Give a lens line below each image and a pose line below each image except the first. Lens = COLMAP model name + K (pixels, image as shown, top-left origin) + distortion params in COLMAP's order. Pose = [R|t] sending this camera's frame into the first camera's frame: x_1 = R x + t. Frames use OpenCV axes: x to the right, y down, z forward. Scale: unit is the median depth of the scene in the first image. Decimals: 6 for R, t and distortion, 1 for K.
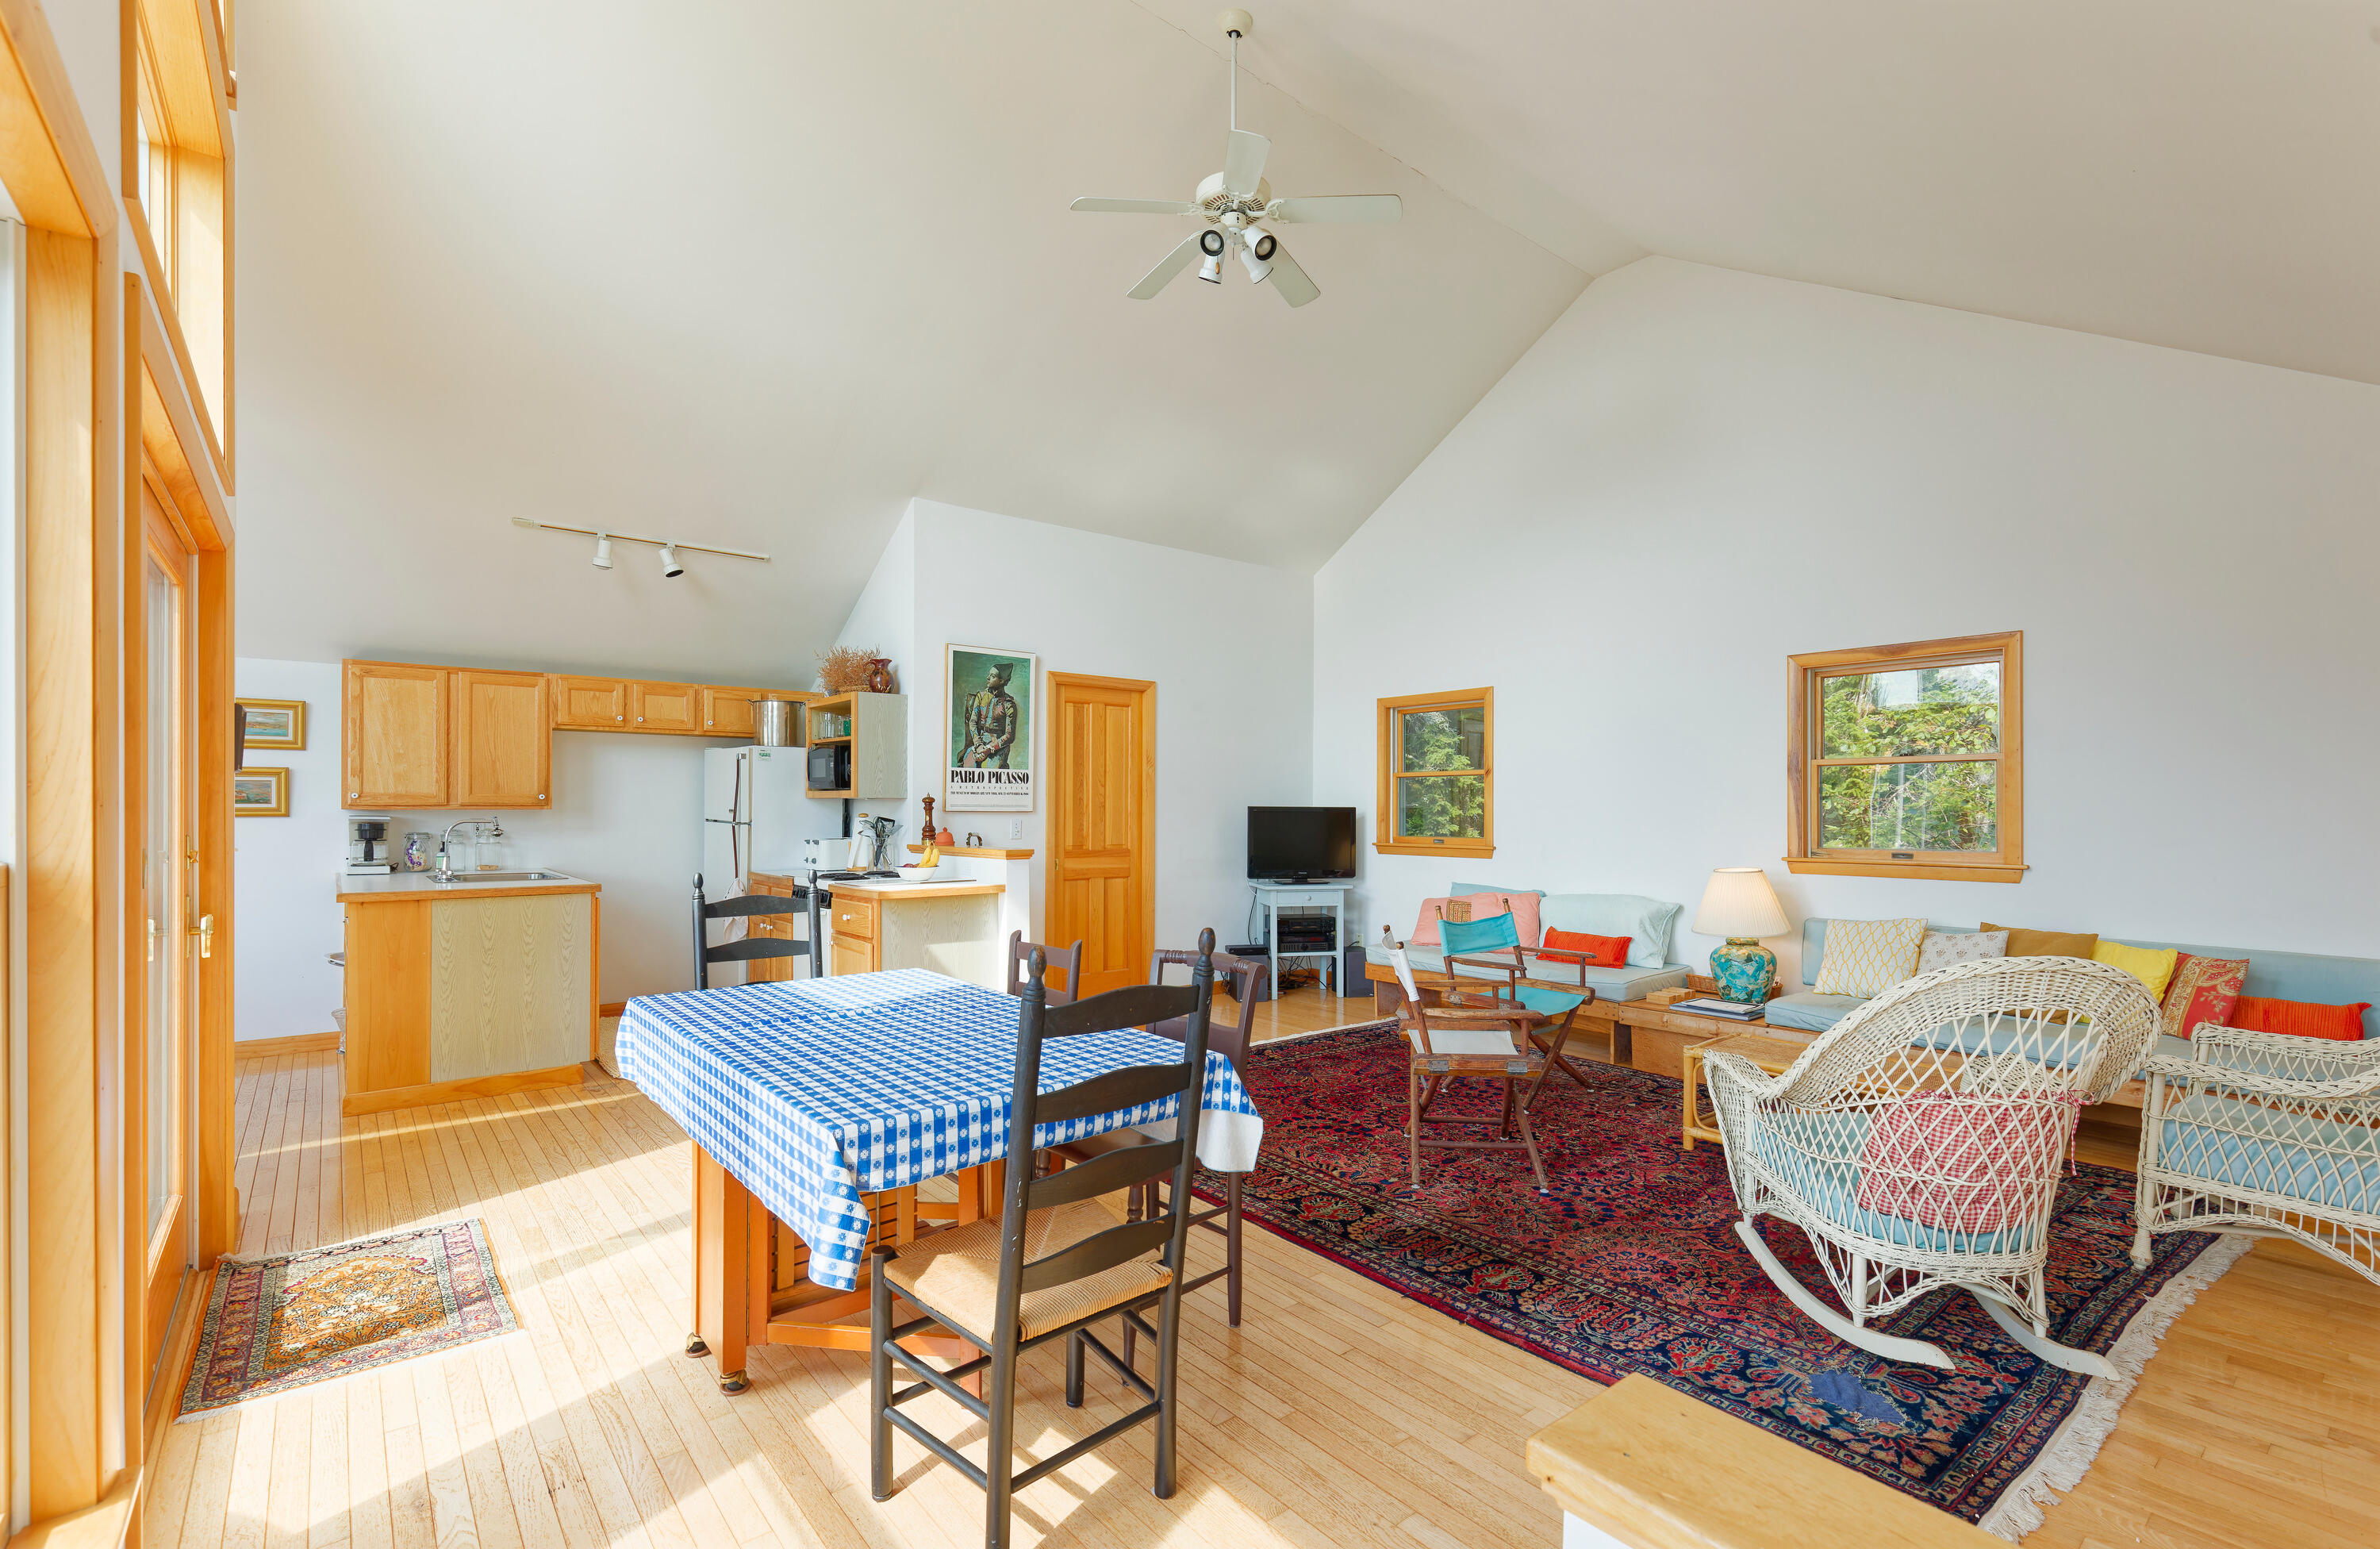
lens RADIAL K [[1082.5, 0, 1142.1], [0, 1082.5, 806.6], [0, 0, 1]] dist [0.002017, -0.000035]
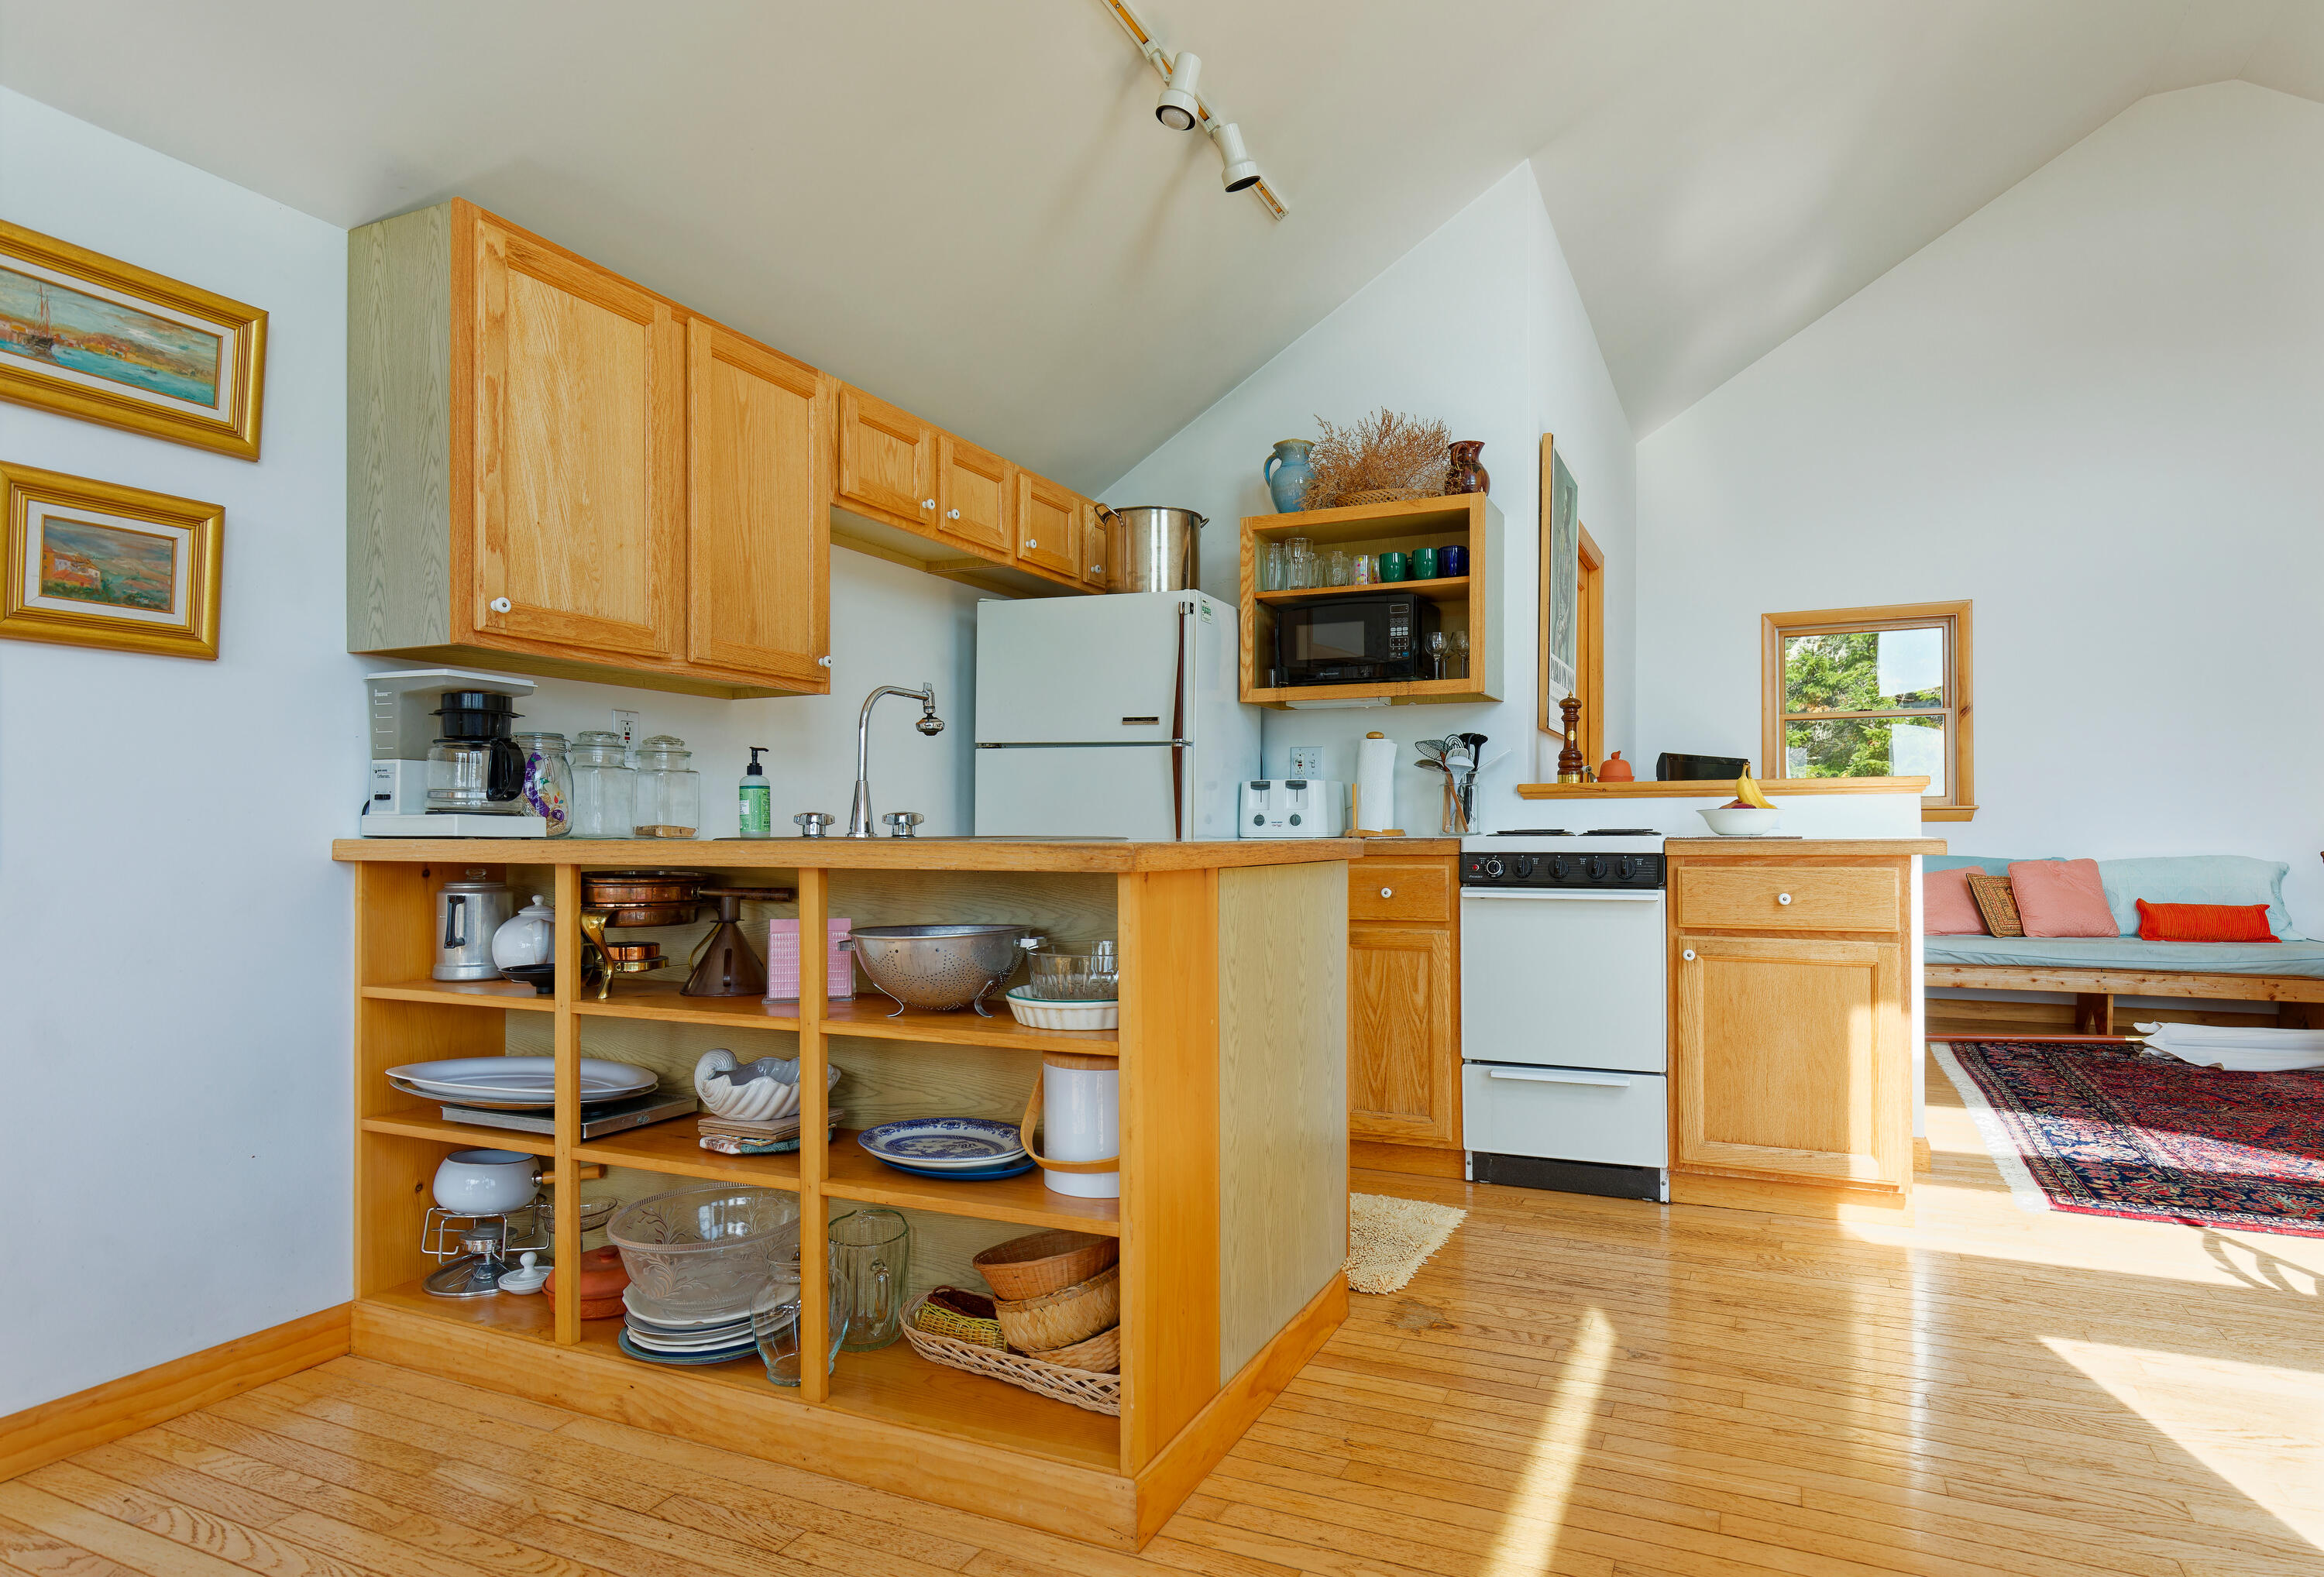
lens RADIAL K [[1294.4, 0, 1164.7], [0, 1294.4, 801.4], [0, 0, 1]] dist [-0.003067, -0.000580]
pose [[0.880520, 0.005636, 0.473975, -0.706220], [0.004432, 0.999788, -0.020120, 0.057847], [-0.473988, 0.019817, 0.880308, 0.525367]]
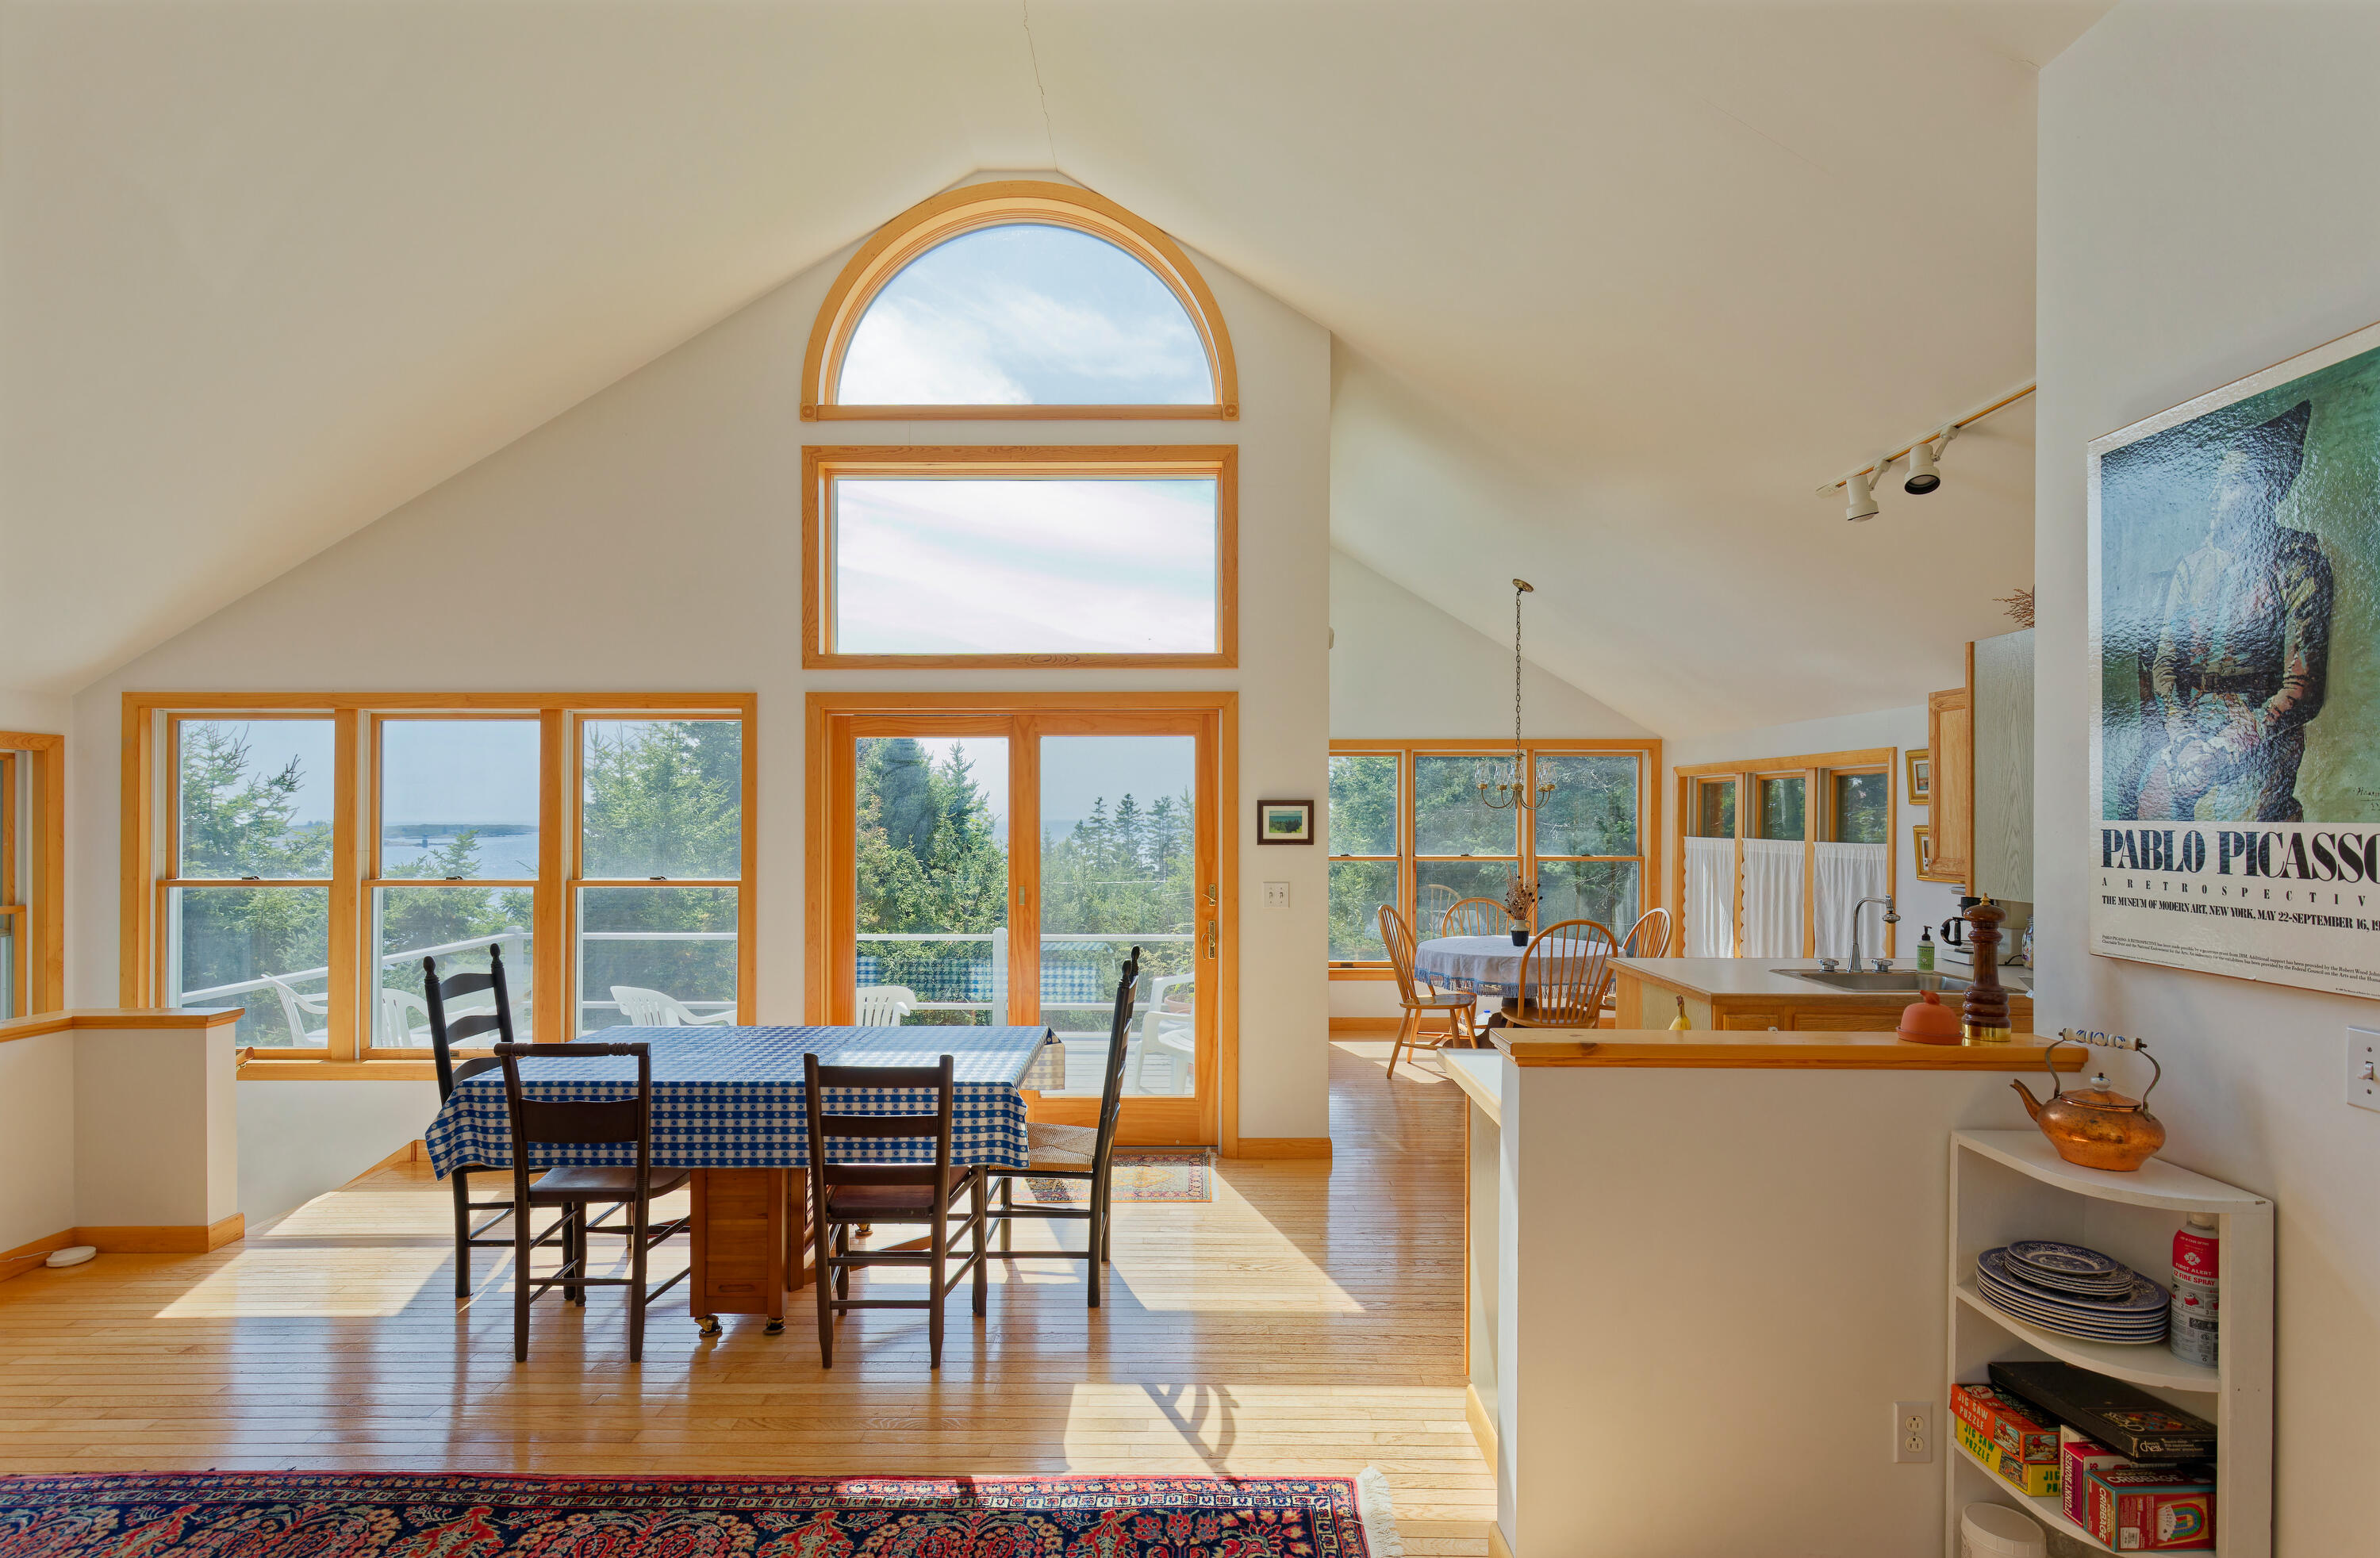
lens RADIAL K [[1139.4, 0, 1197.8], [0, 1139.4, 814.2], [0, 0, 1]] dist [0.005593, 0.000407]
pose [[-0.595919, -0.008697, -0.802997, 0.270614], [-0.006447, 0.999961, -0.006046, -0.036453], [0.803018, 0.001574, -0.595952, 1.045237]]
